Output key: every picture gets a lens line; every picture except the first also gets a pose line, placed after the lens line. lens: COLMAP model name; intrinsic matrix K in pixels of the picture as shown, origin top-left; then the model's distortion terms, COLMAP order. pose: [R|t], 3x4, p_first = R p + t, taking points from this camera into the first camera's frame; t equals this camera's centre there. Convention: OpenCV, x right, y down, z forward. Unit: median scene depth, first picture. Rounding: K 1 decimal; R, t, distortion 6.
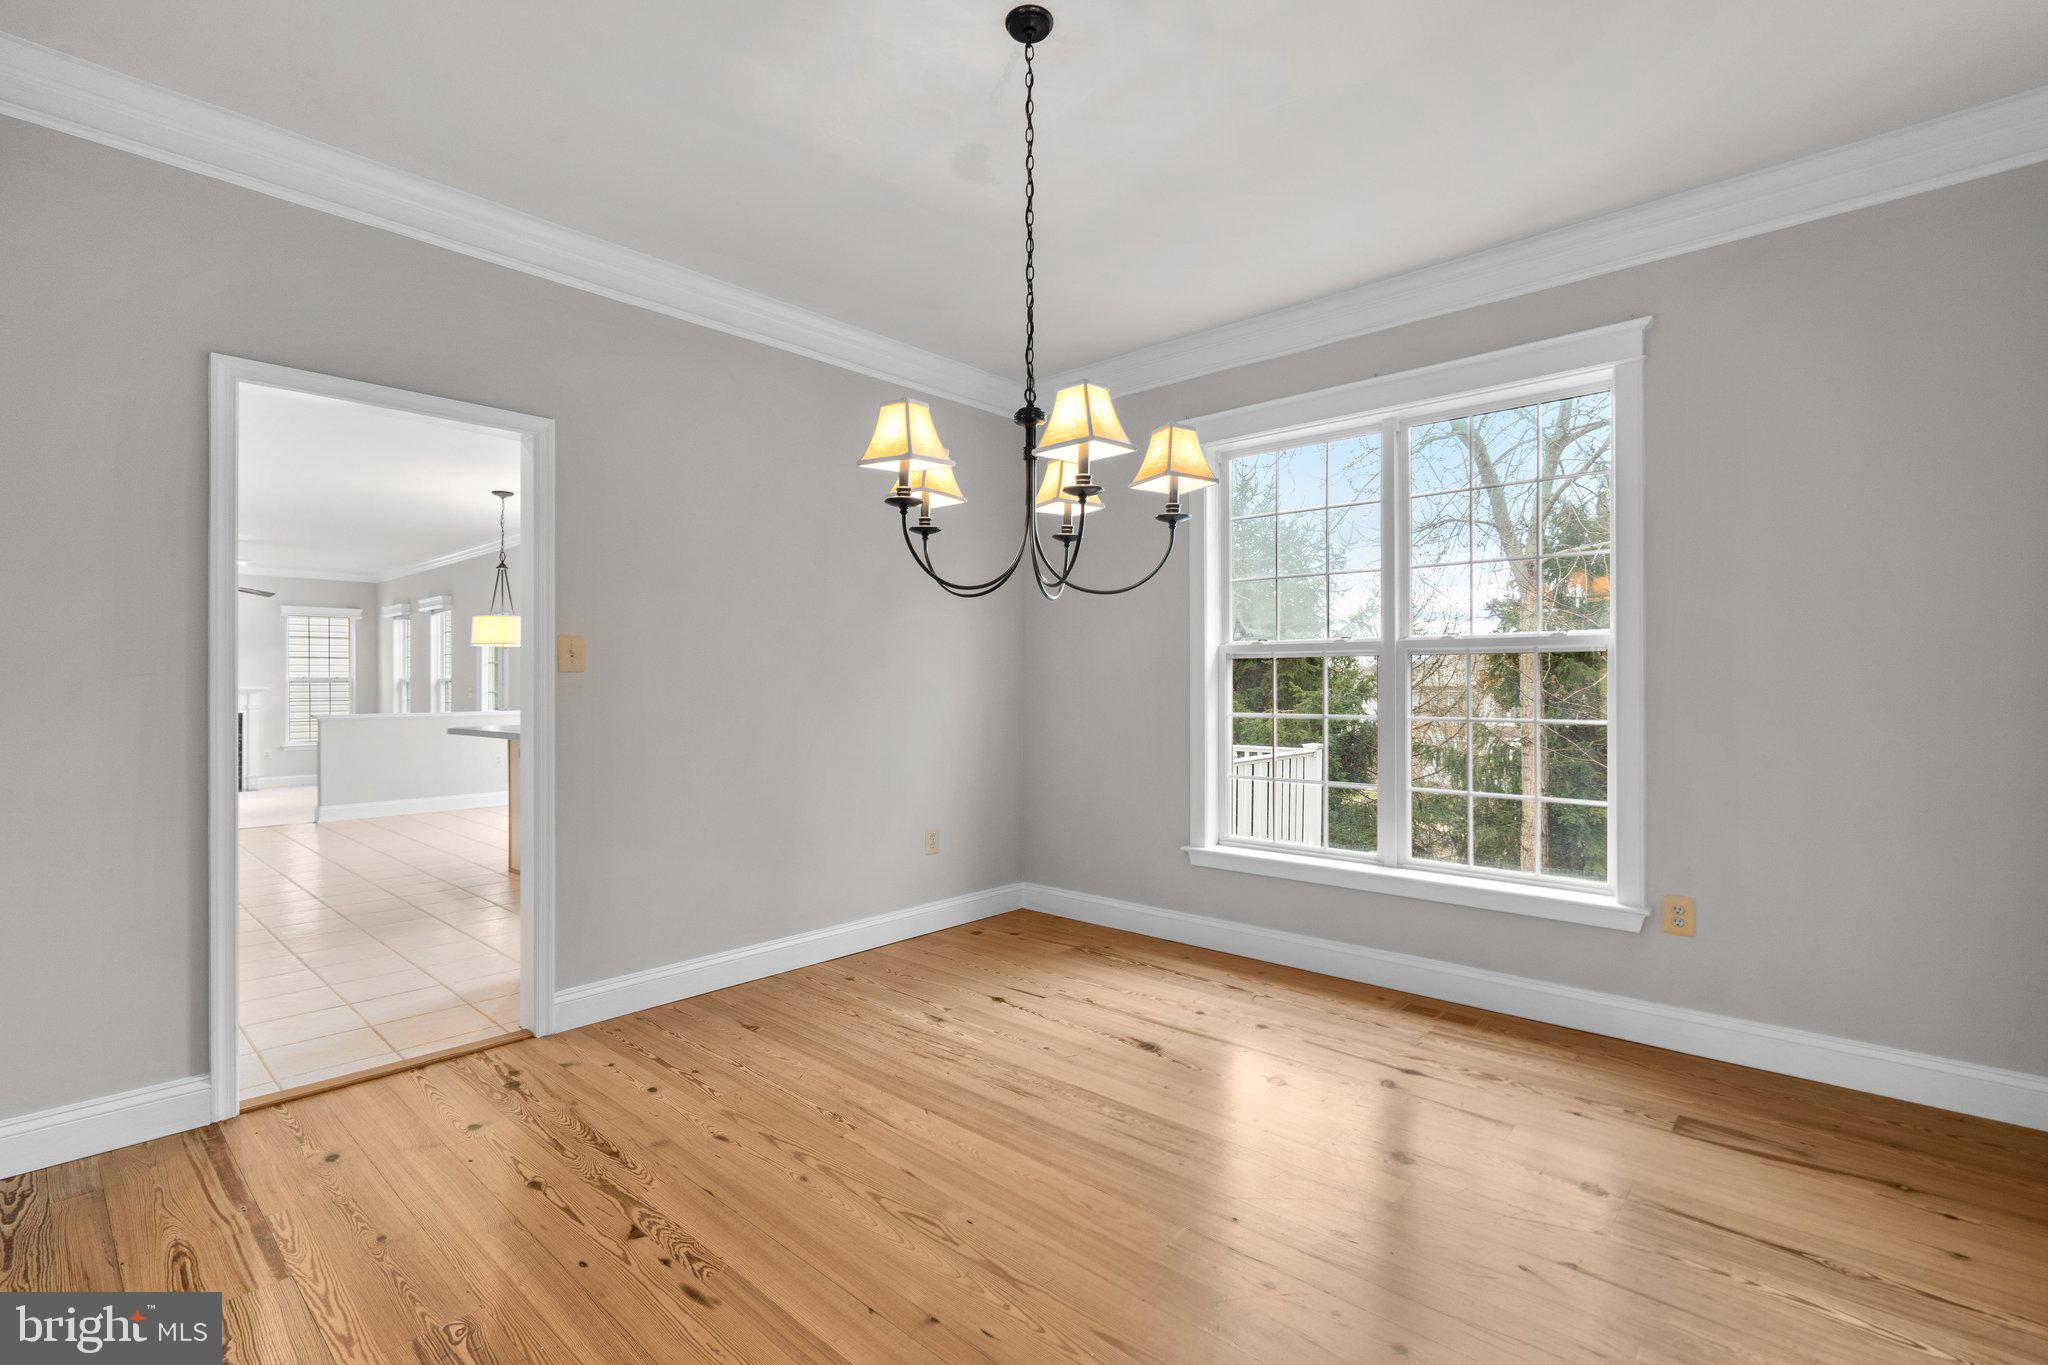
lens RADIAL K [[942.8, 0, 1002.5], [0, 942.8, 678.1], [0, 0, 1]] dist [-0.007408, 0.003855]
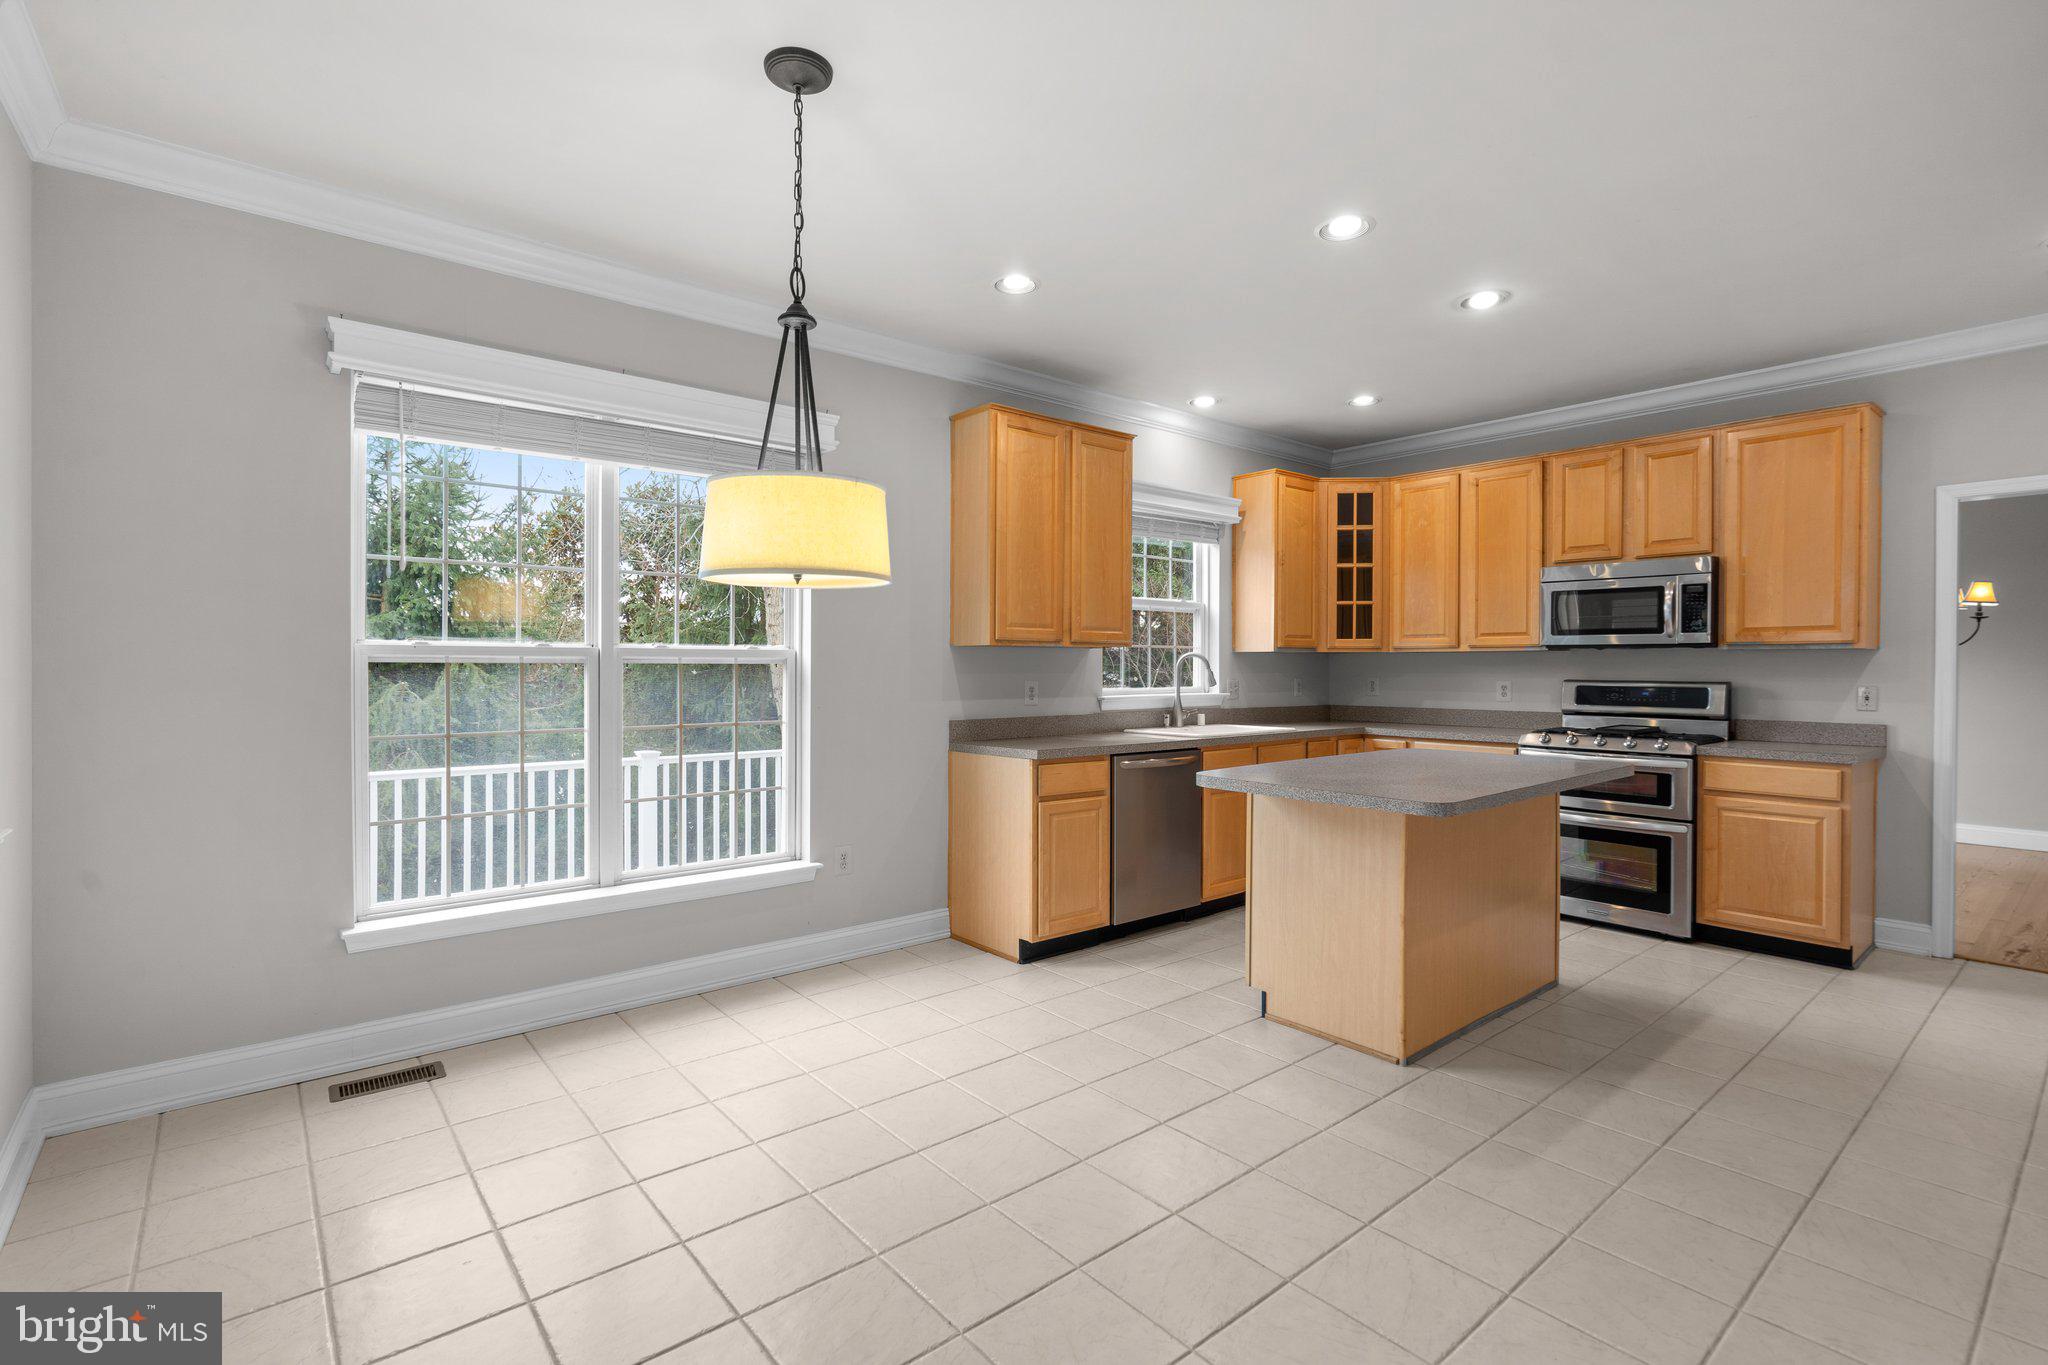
lens RADIAL K [[942.8, 0, 1018.0], [0, 942.8, 675.8], [0, 0, 1]] dist [-0.007408, 0.003855]
pose [[0.126261, -0.008792, 0.991958, -1.923992], [-0.005490, 0.999939, 0.009561, -0.019184], [-0.991982, -0.006654, 0.126205, 2.089372]]
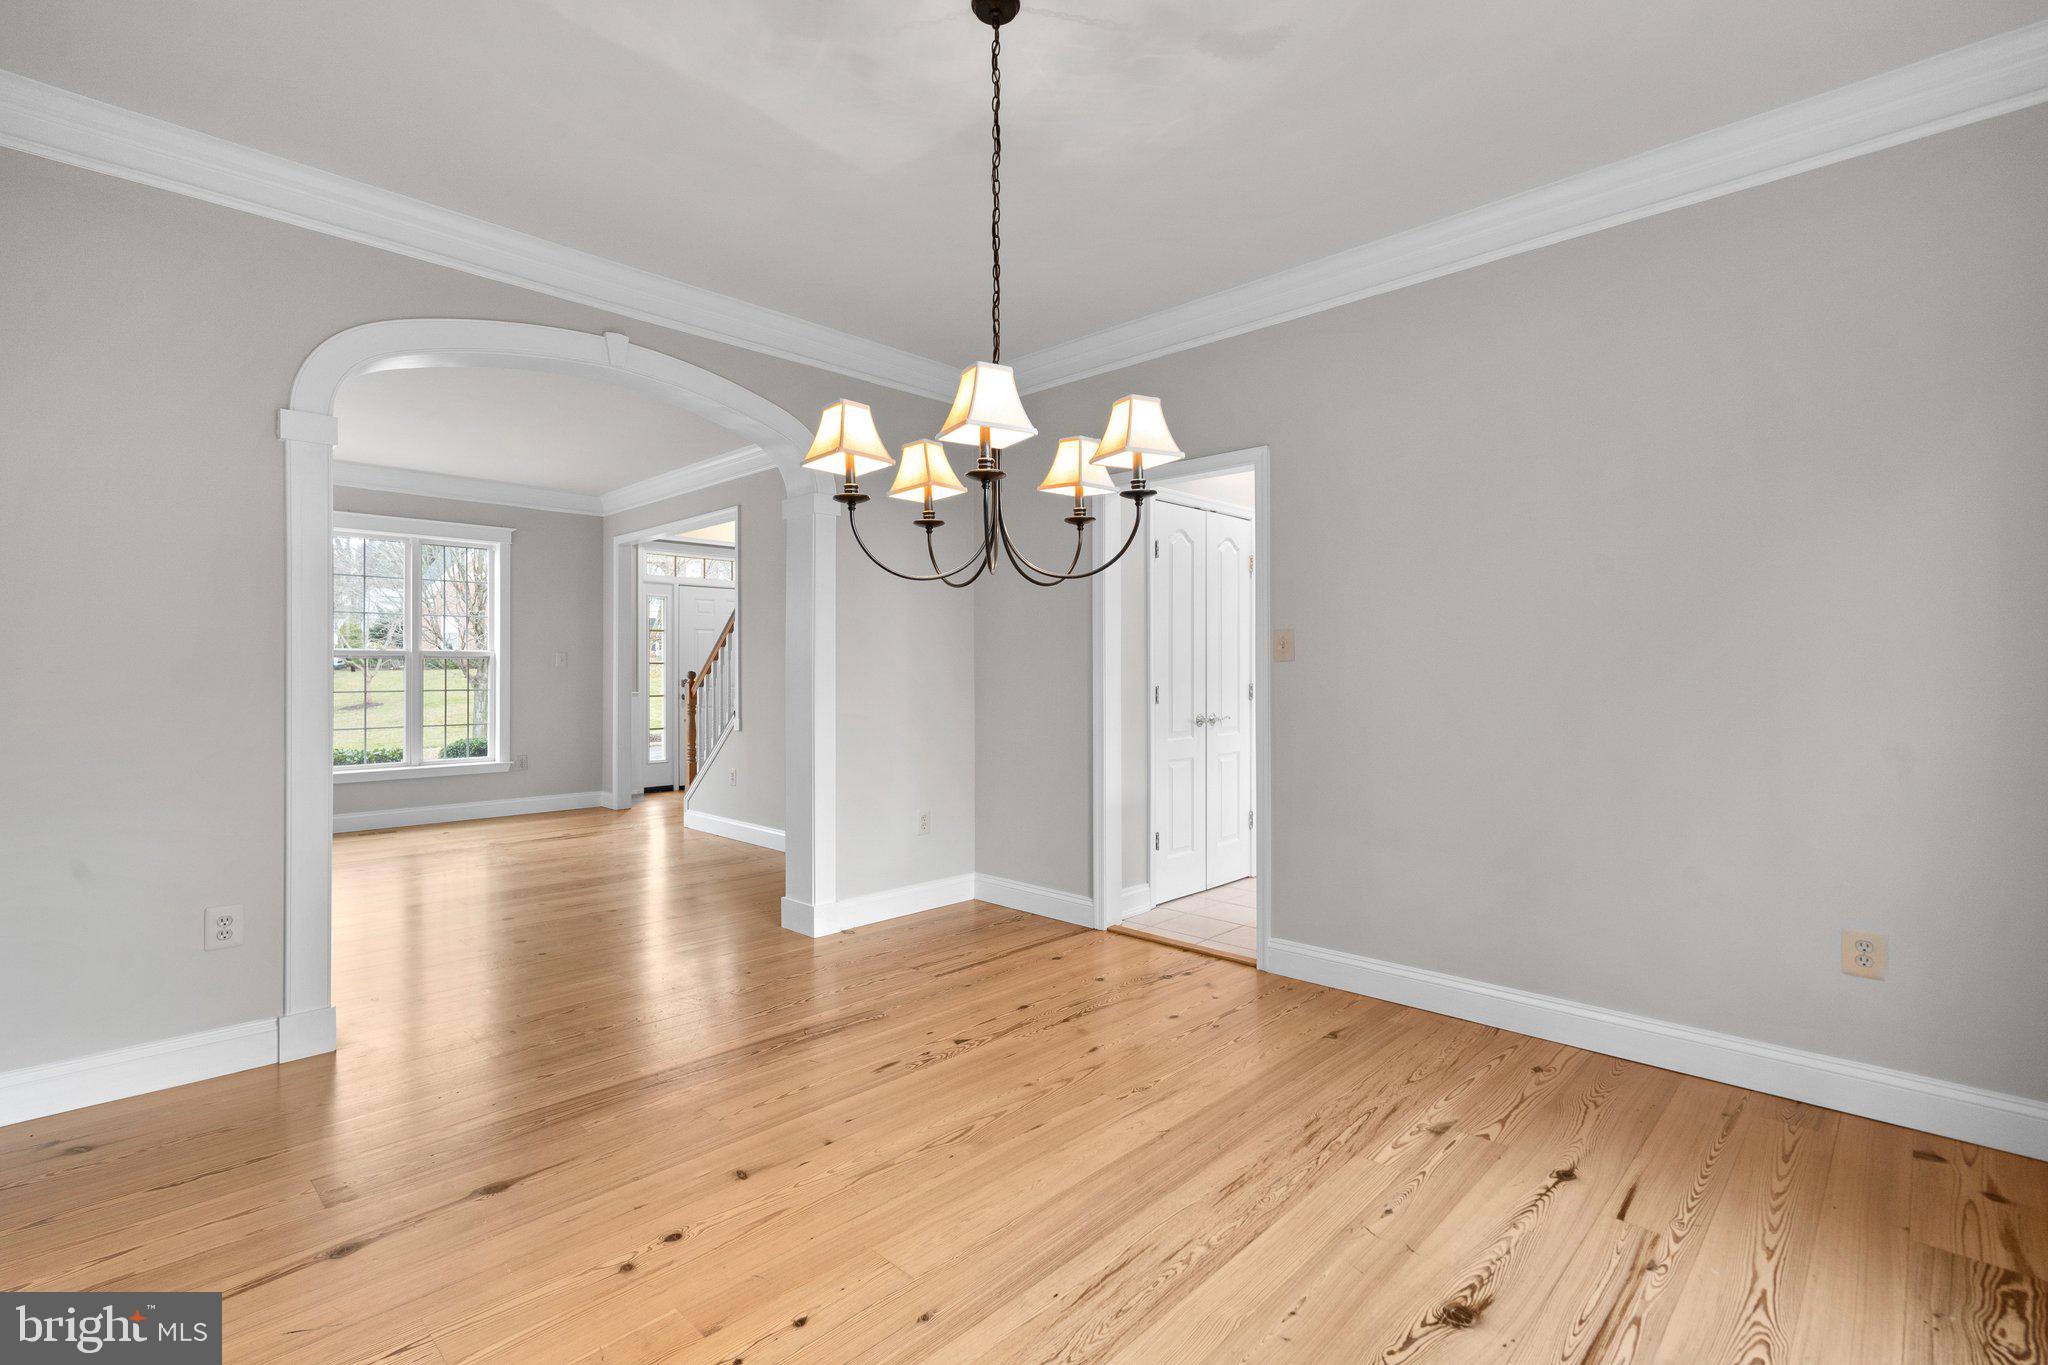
lens RADIAL K [[942.8, 0, 1018.3], [0, 942.8, 666.2], [0, 0, 1]] dist [-0.007408, 0.003855]
pose [[-0.025019, -0.002593, -0.999684, 0.691281], [0.005400, 0.999982, -0.002729, -0.000480], [0.999672, -0.005467, -0.025005, 0.709174]]
